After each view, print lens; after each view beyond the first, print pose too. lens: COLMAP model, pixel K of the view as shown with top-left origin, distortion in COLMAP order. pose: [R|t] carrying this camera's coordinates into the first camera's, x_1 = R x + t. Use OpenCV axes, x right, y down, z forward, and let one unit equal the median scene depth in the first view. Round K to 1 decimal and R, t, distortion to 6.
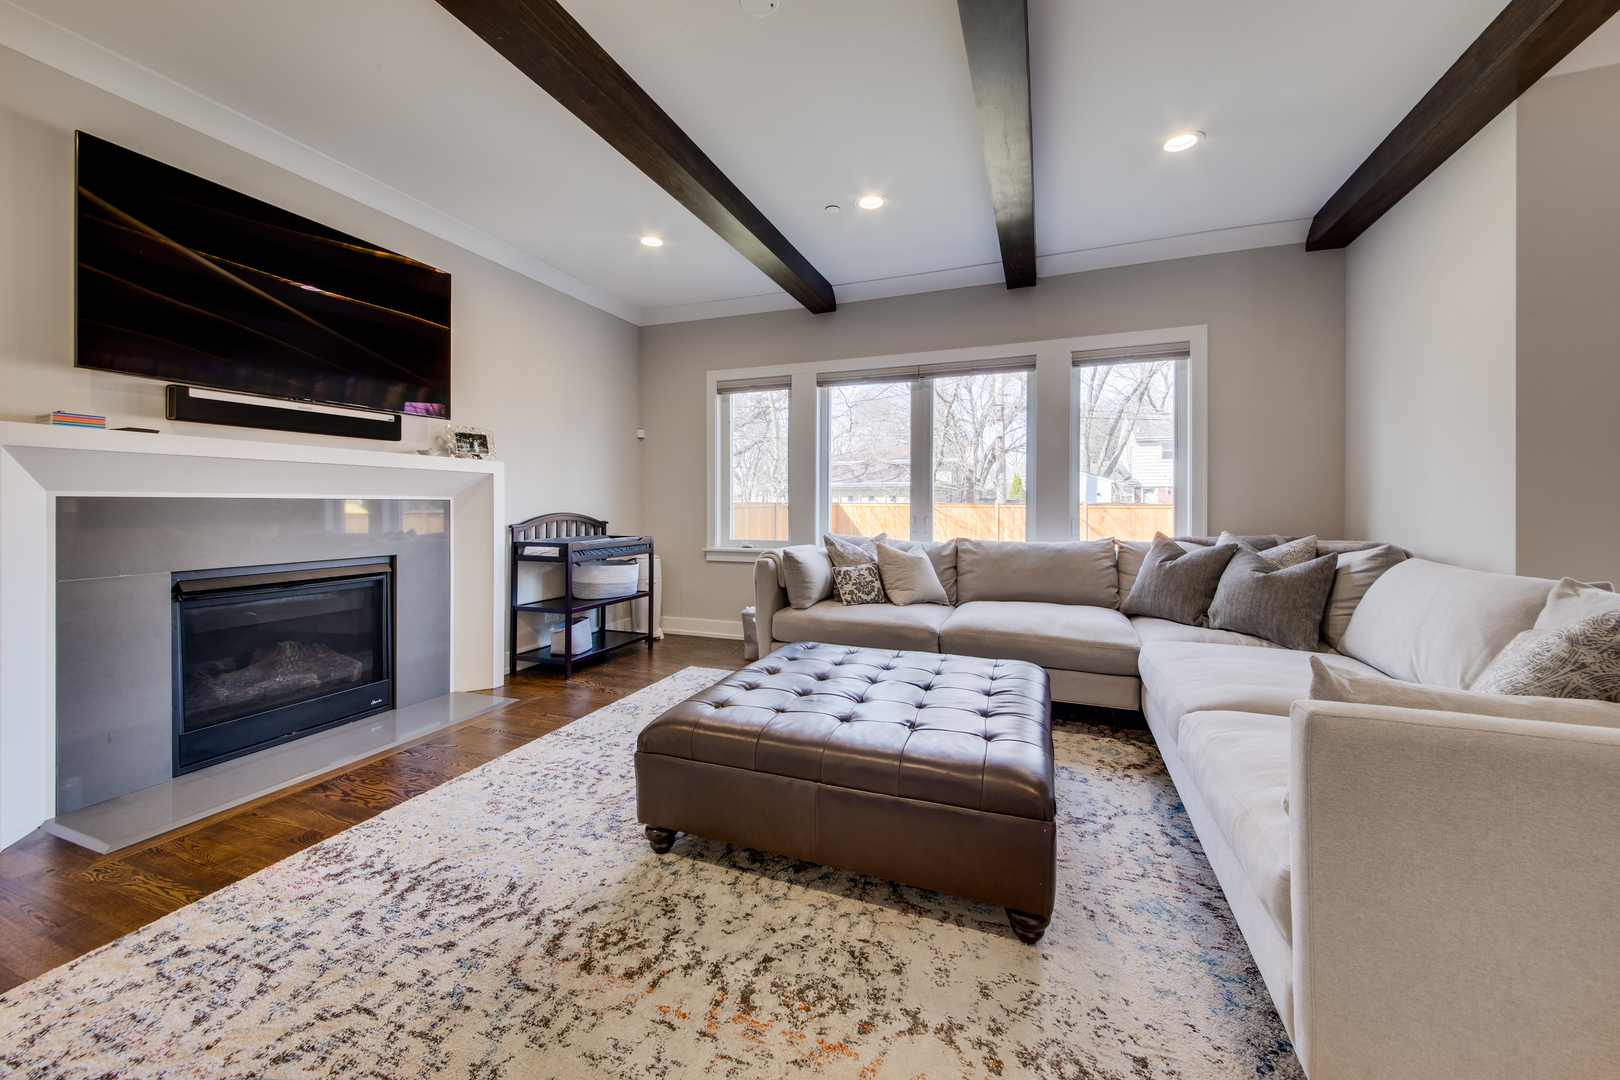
lens RADIAL K [[606.1, 0, 805.0], [0, 606.1, 504.2], [0, 0, 1]] dist [0.049588, -0.026857]
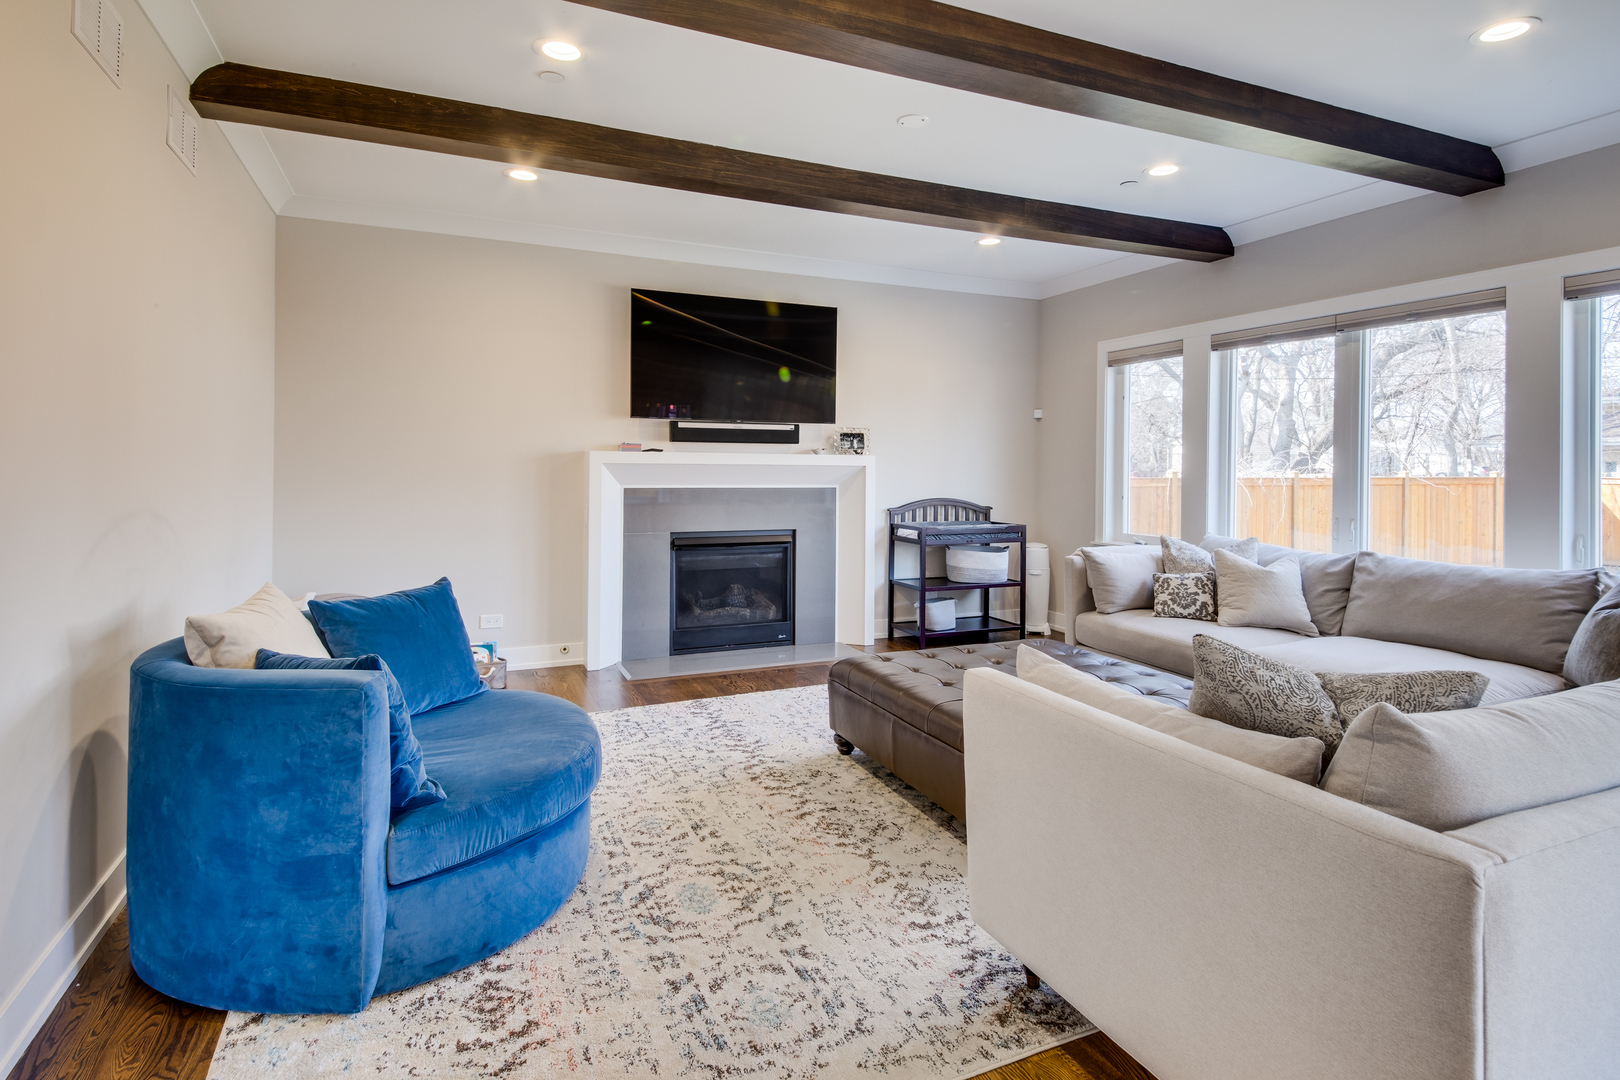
lens RADIAL K [[806.3, 0, 810.7], [0, 806.3, 470.0], [0, 0, 1]] dist [0.032670, -0.000272]
pose [[0.710014, 0.006118, -0.704161, 0.617274], [-0.006099, 0.999978, 0.002539, -0.053186], [0.704162, 0.002492, 0.710035, -0.224539]]
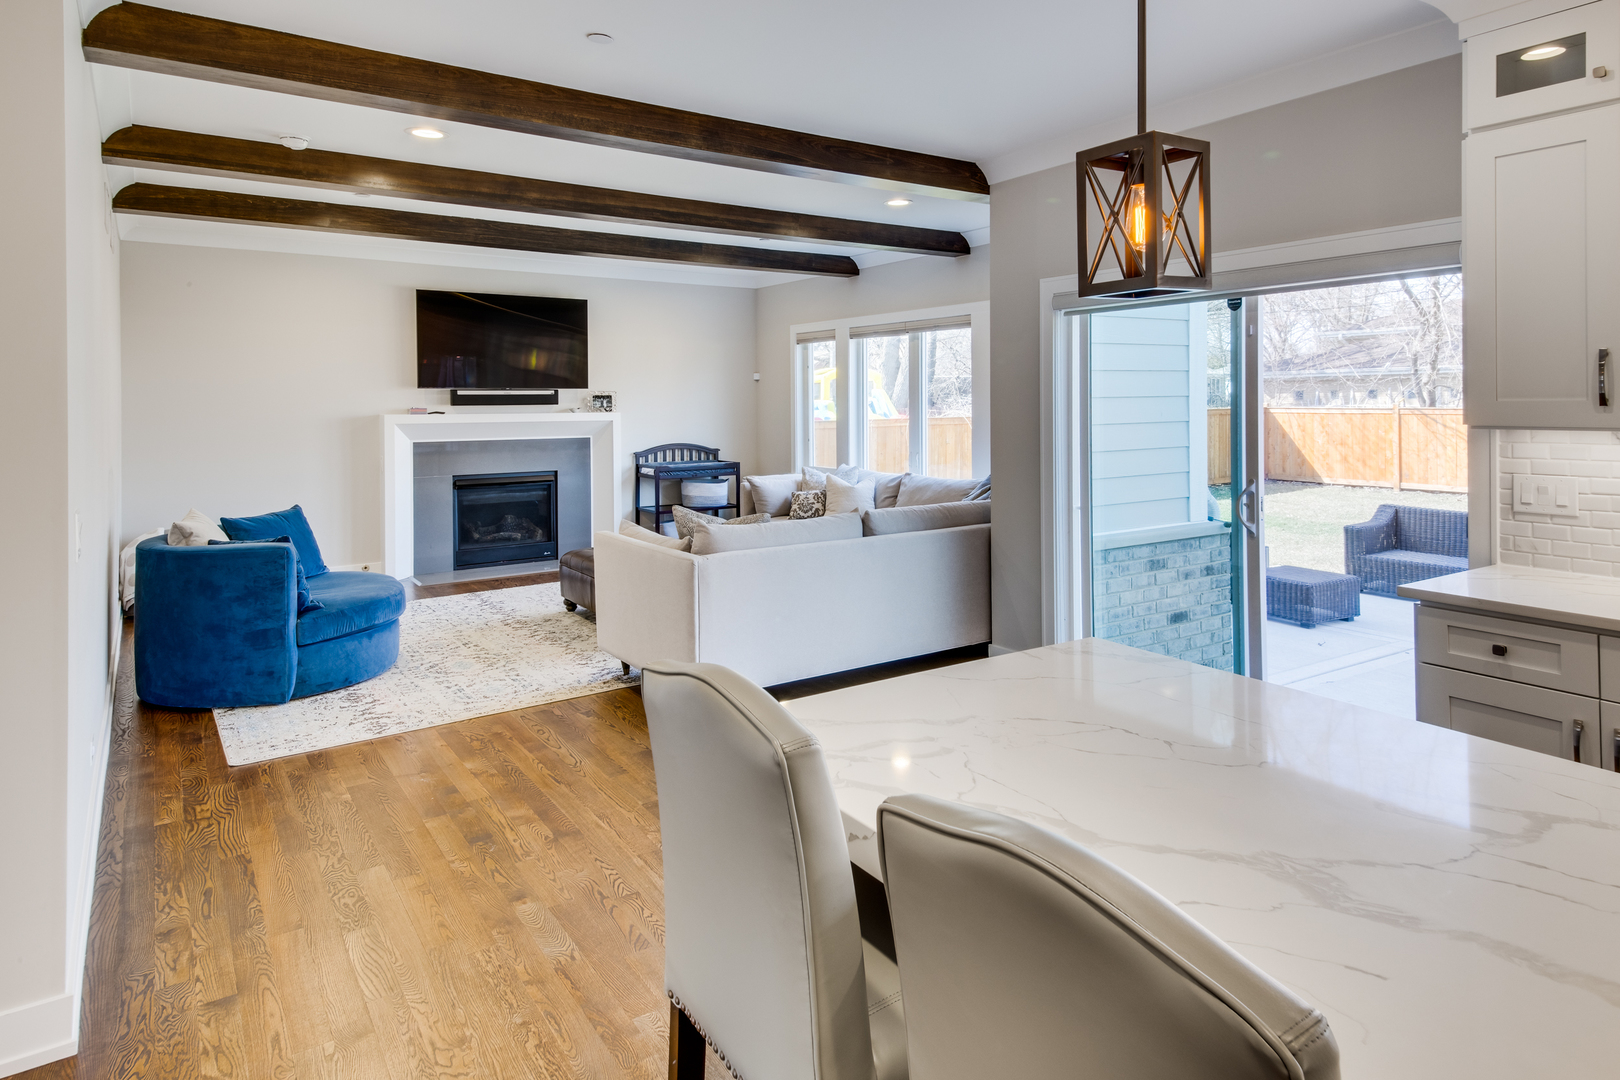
lens RADIAL K [[888.3, 0, 816.2], [0, 888.3, 415.6], [0, 0, 1]] dist [0.057757, 0.000230]
pose [[0.836642, 0.001917, -0.547747, 1.383533], [0.007314, 0.999866, 0.014672, -0.108374], [0.547702, -0.016282, 0.836515, -0.728020]]
